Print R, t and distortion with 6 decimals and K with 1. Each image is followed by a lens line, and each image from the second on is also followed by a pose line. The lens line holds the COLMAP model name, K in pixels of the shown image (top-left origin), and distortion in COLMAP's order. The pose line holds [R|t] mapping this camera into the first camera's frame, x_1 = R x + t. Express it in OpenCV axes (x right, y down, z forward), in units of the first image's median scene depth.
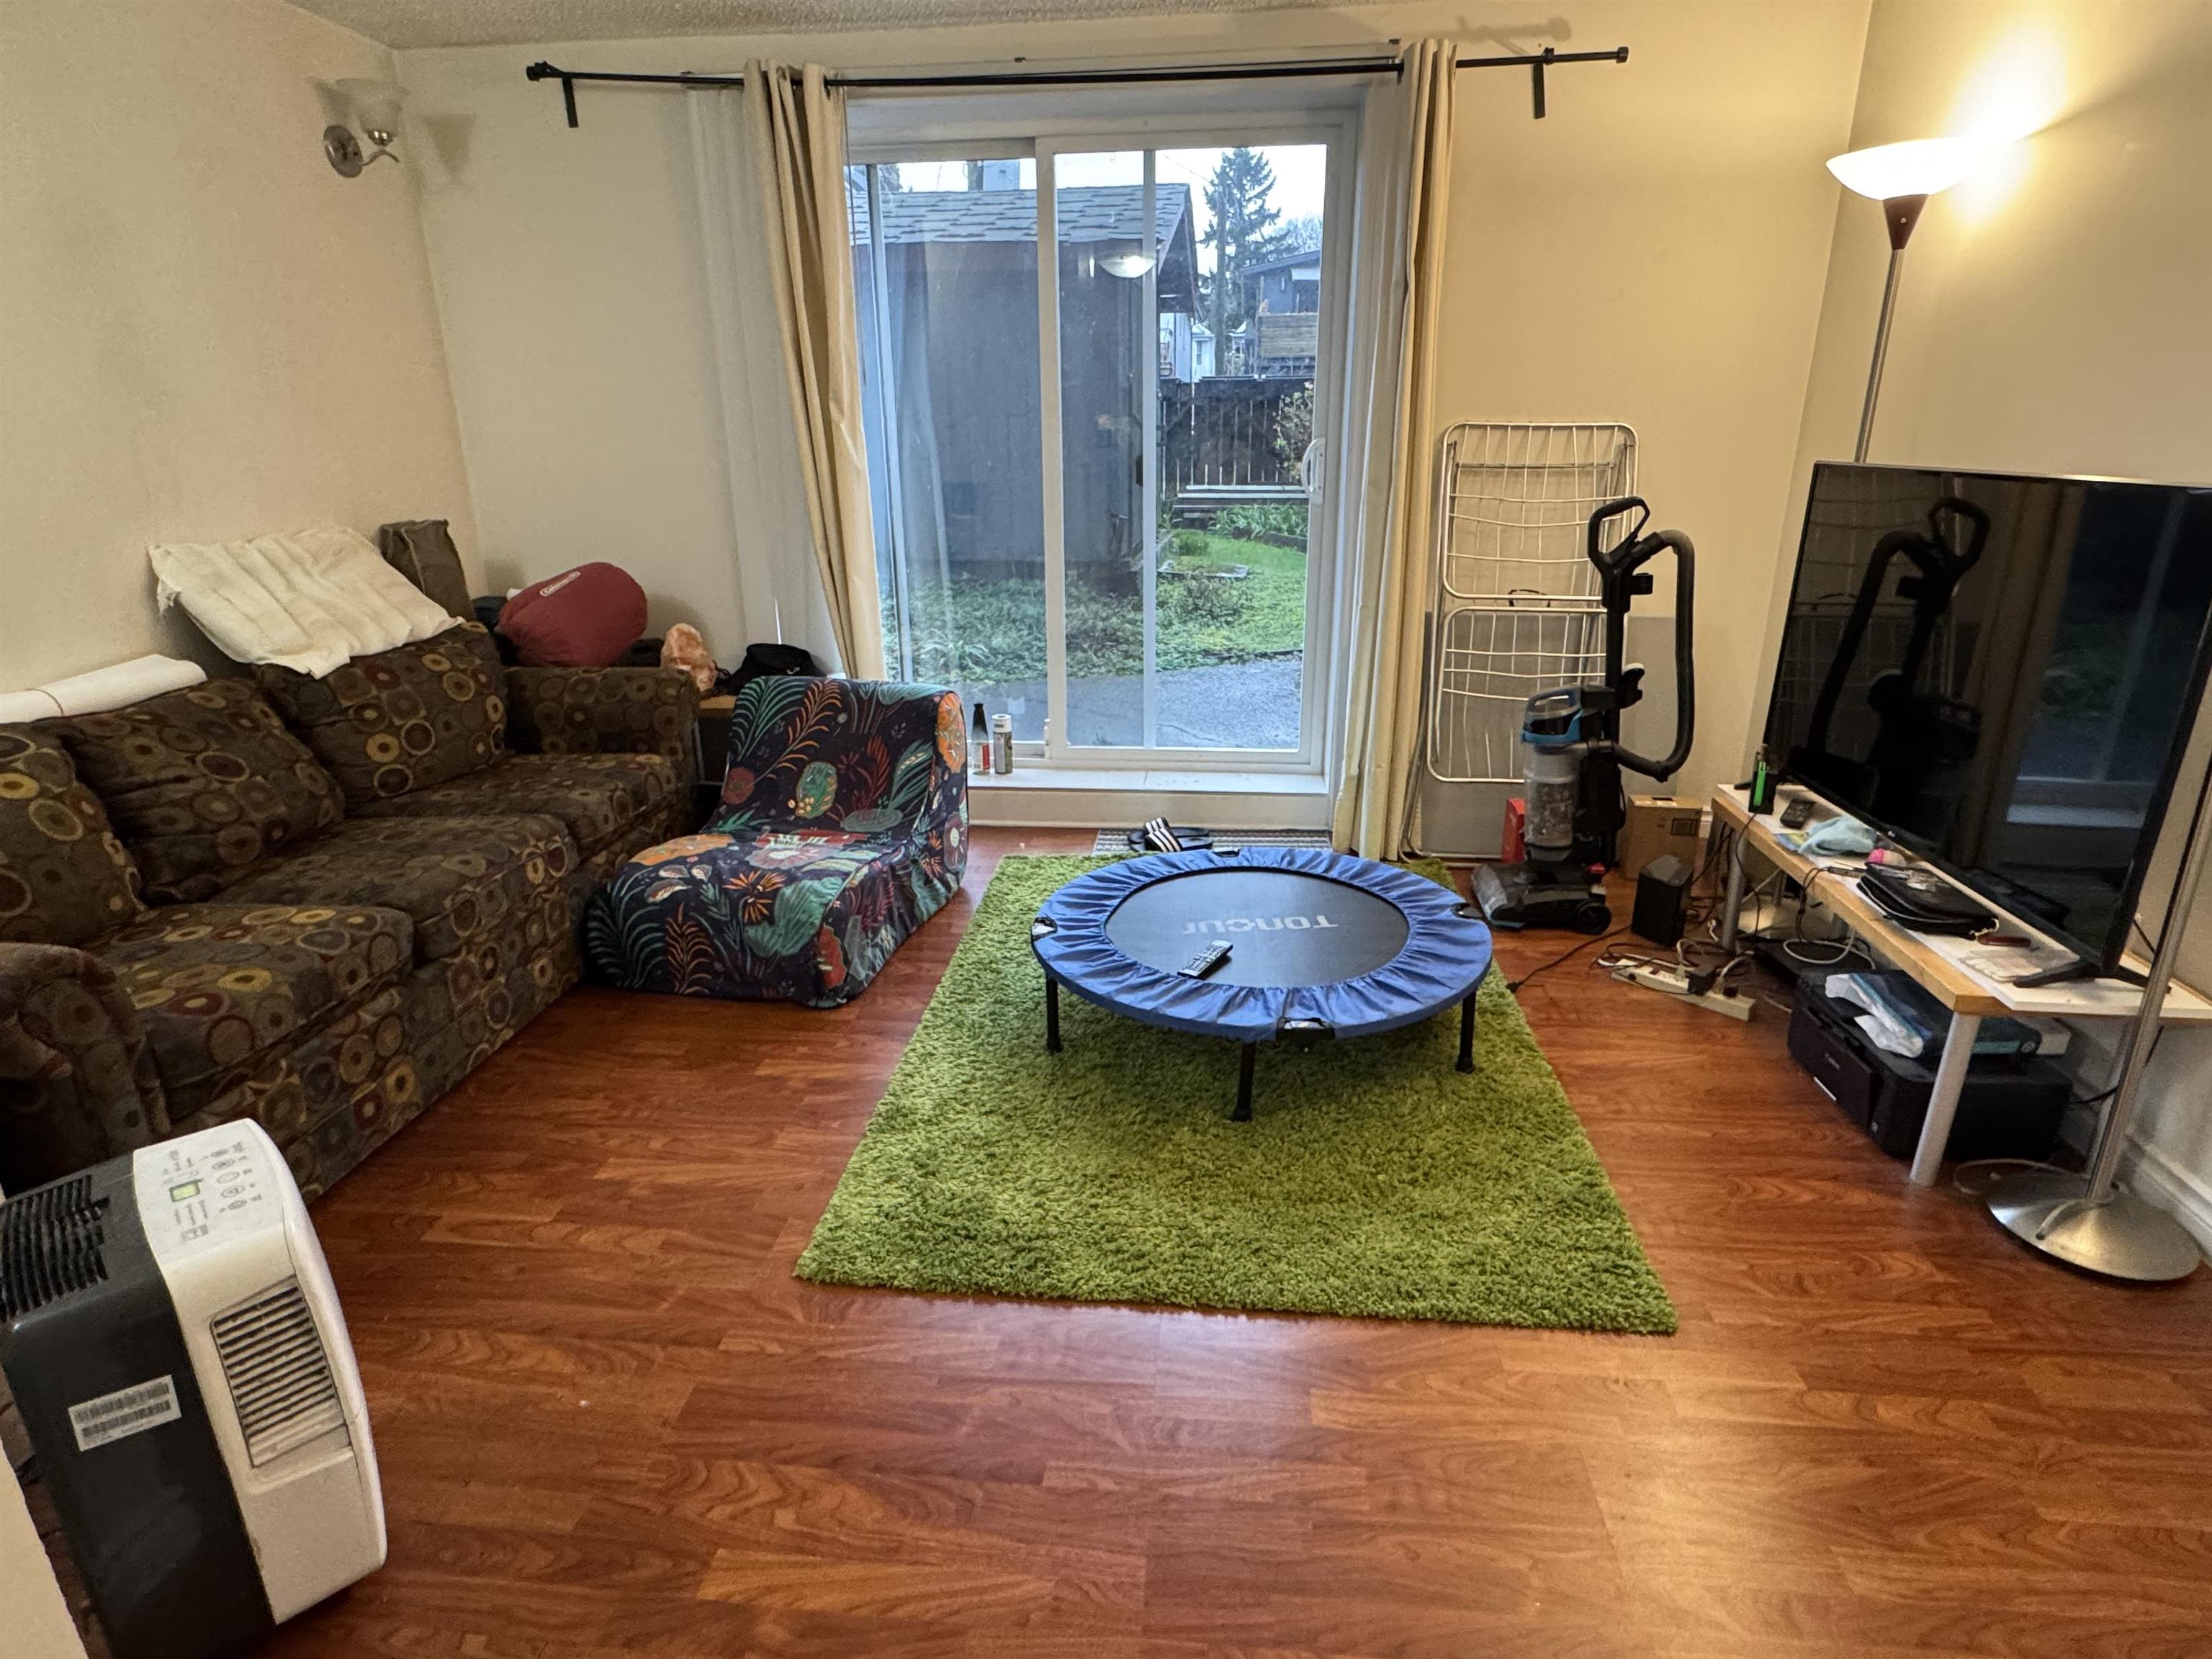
lens RADIAL K [[1214.9, 0, 1109.9], [0, 1214.9, 837.5], [0, 0, 1]] dist [0.002435, -0.003512]
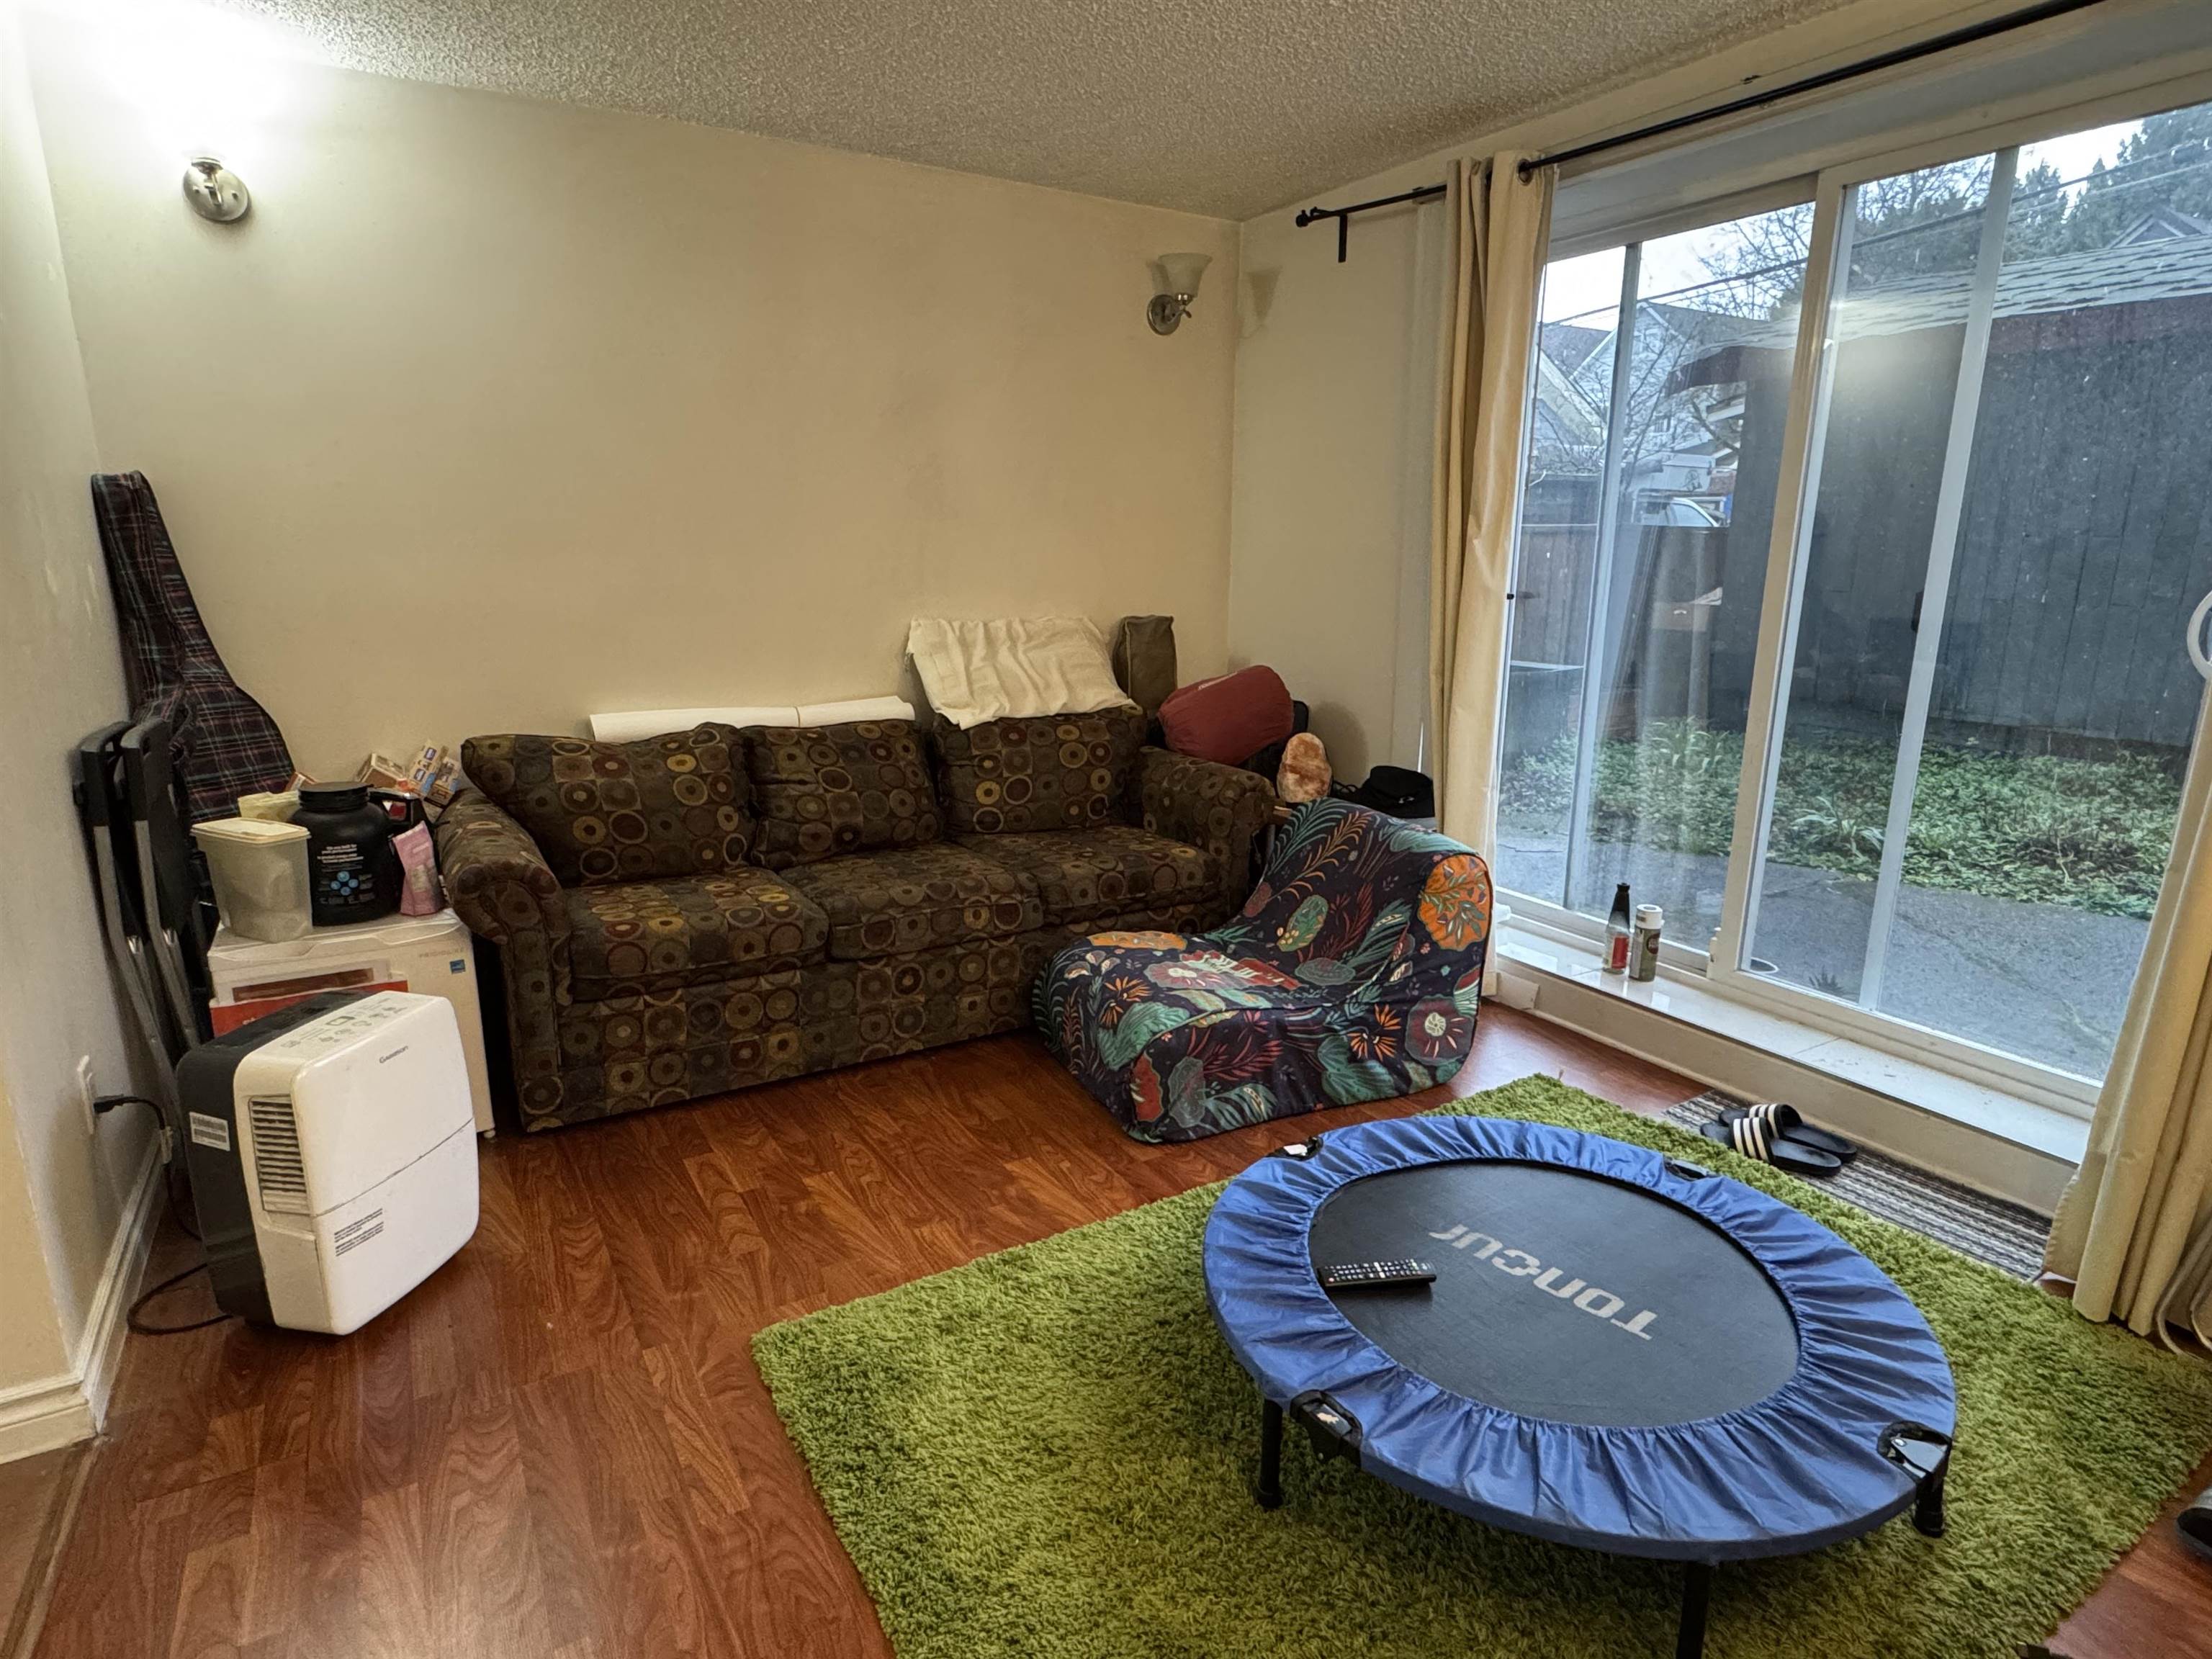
lens RADIAL K [[1214.9, 0, 1104.8], [0, 1214.9, 833.0], [0, 0, 1]] dist [0.002435, -0.003512]
pose [[0.591618, 0.200975, -0.780767, 0.431906], [-0.272699, 0.961234, 0.040794, -0.117659], [0.758699, 0.188779, 0.623489, 0.343246]]
